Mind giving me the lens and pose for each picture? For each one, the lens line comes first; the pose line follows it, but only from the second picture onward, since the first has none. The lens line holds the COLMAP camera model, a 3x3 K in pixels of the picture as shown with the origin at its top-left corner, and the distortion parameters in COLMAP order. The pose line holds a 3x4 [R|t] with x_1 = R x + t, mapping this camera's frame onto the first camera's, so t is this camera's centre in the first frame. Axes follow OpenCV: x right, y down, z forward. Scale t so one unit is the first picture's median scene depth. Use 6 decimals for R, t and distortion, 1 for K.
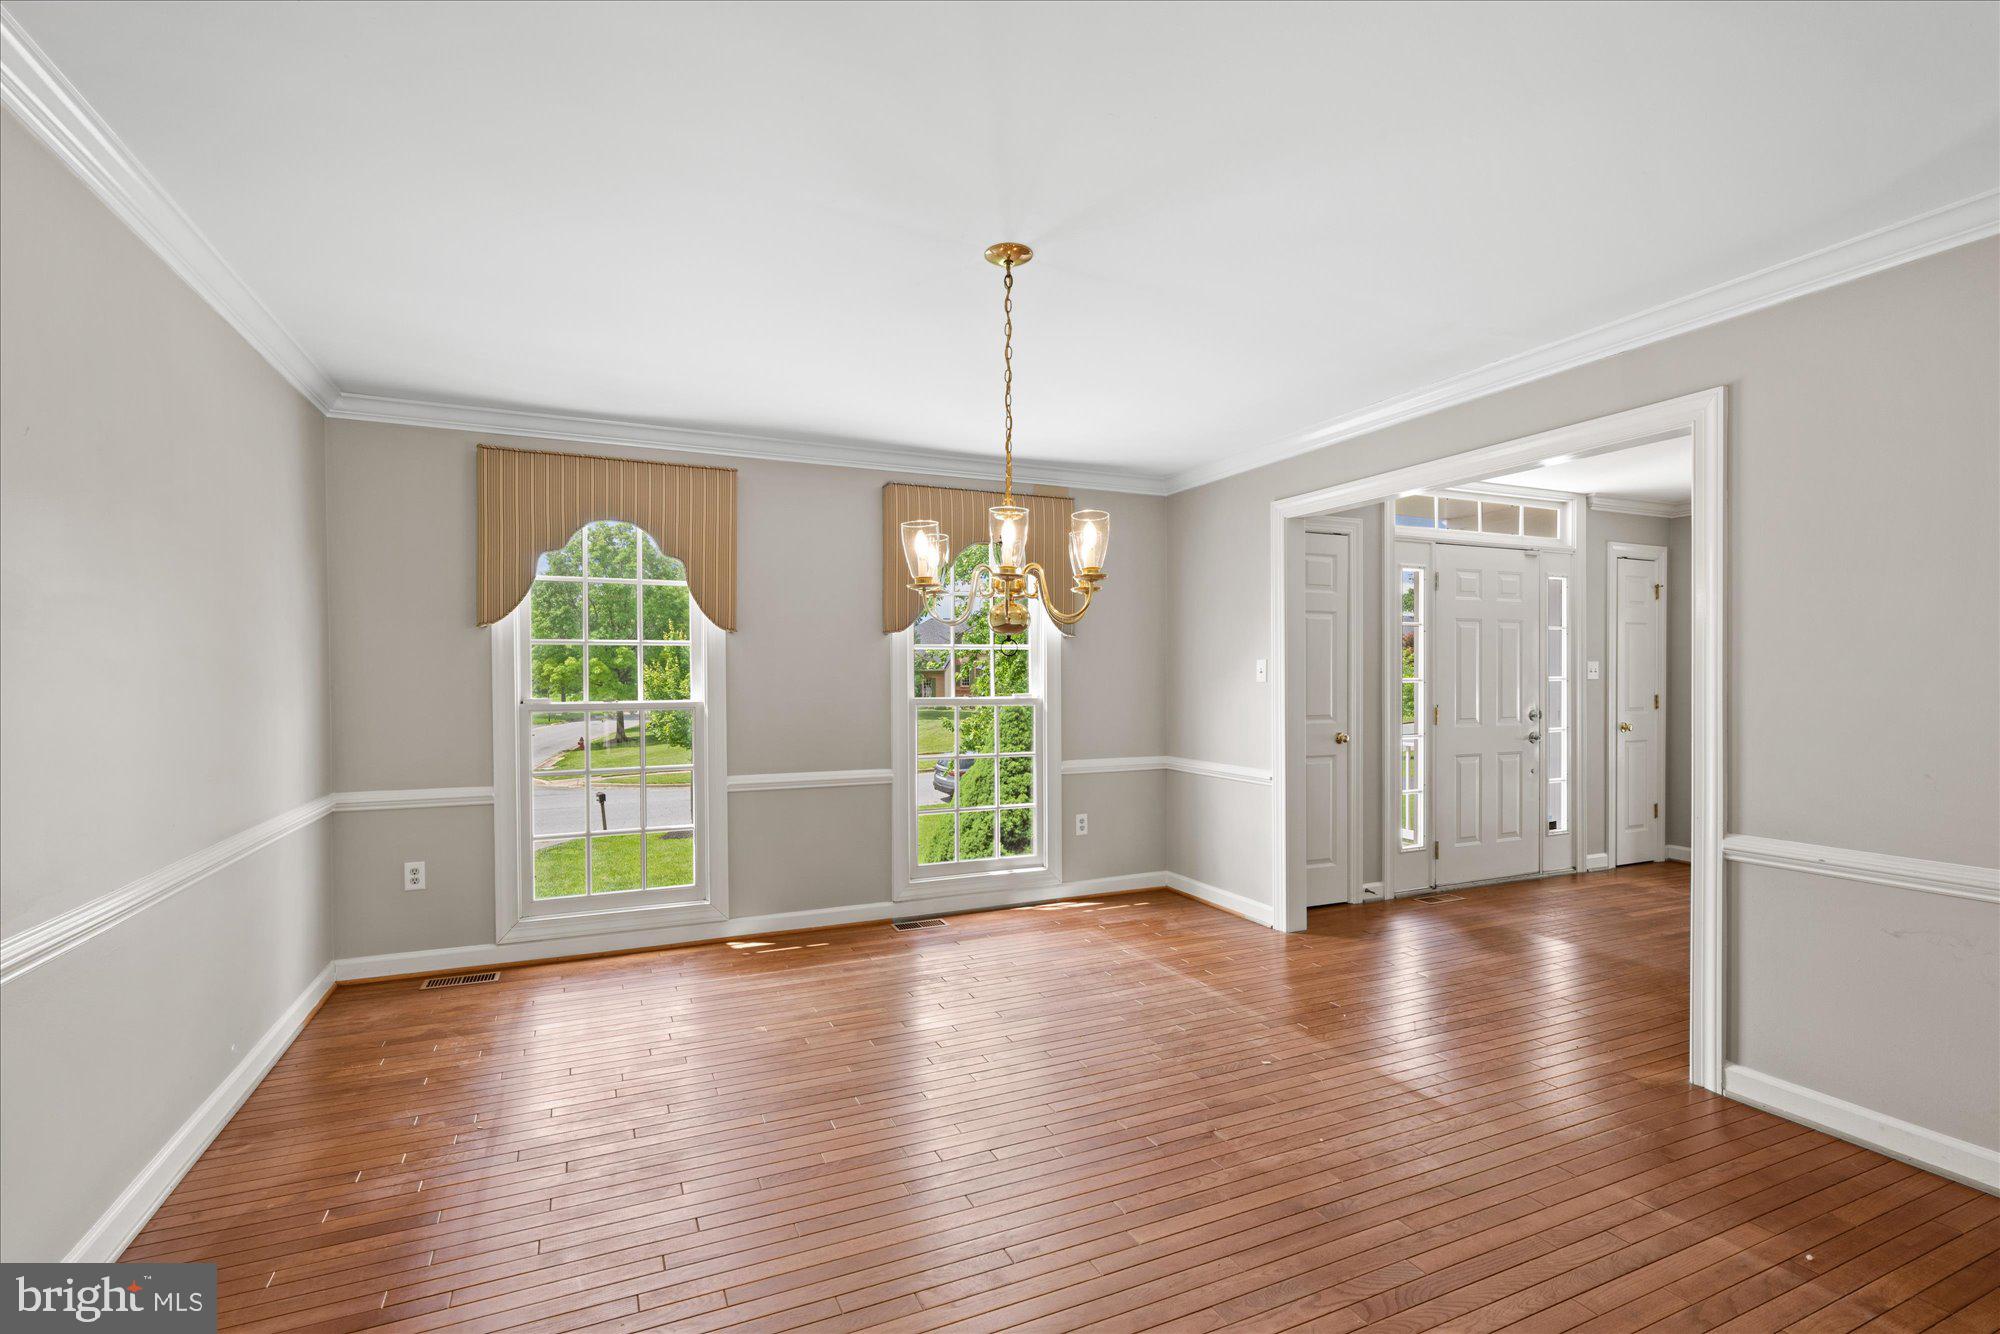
lens RADIAL K [[1019.6, 0, 1001.7], [0, 1019.6, 689.7], [0, 0, 1]] dist [0.018557, 0.000119]
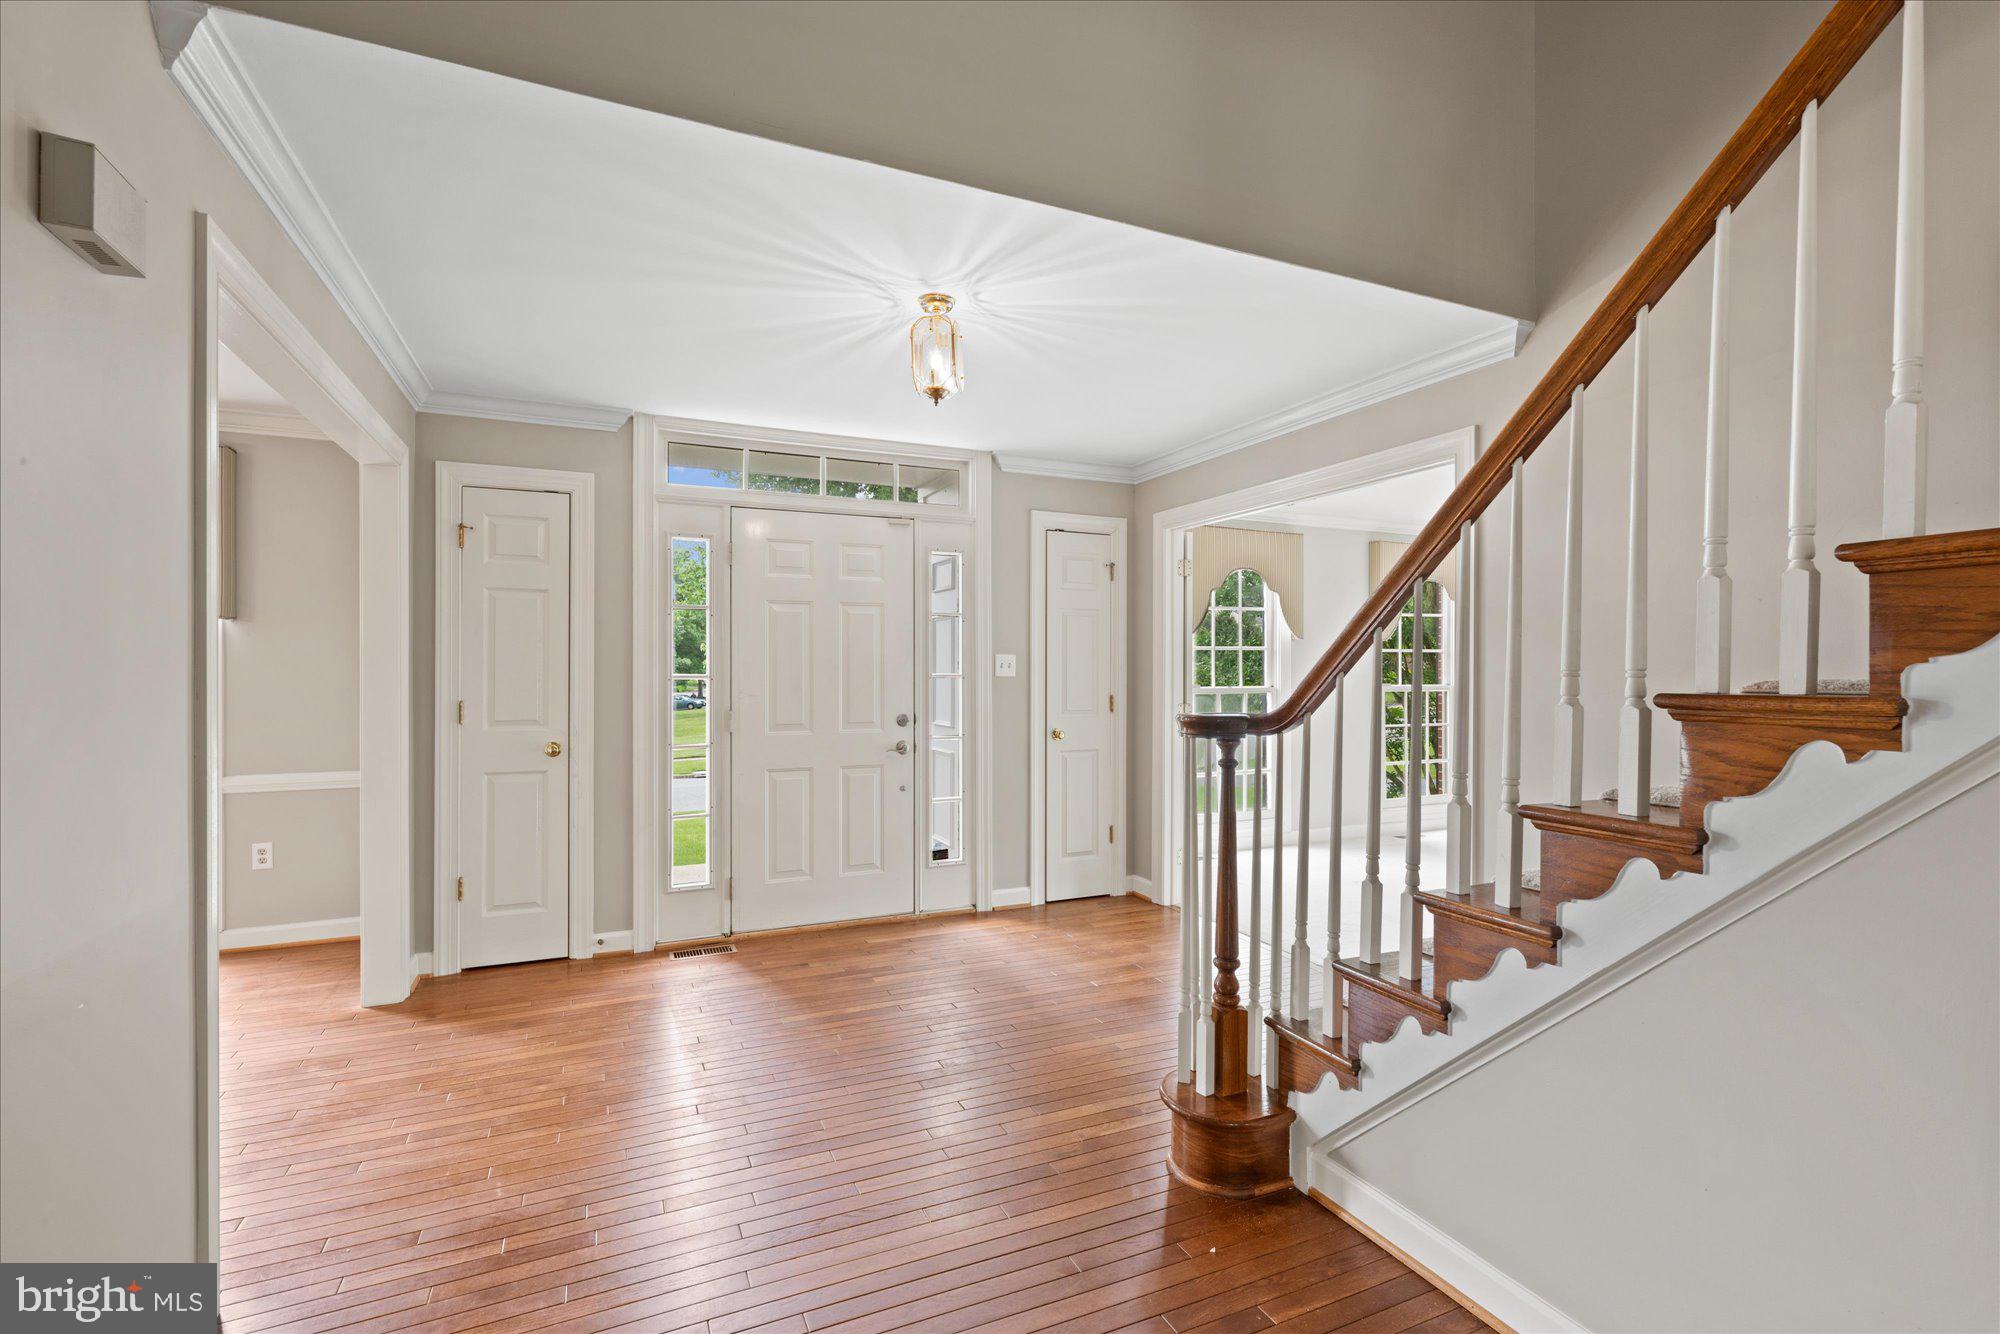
lens RADIAL K [[923.9, 0, 989.7], [0, 923.9, 669.2], [0, 0, 1]] dist [-0.001239, 0.000062]
pose [[0.998057, 0.002534, -0.062254, 0.608792], [-0.003172, 0.999943, -0.010158, -0.008223], [0.062225, 0.010336, 0.998009, 0.257440]]
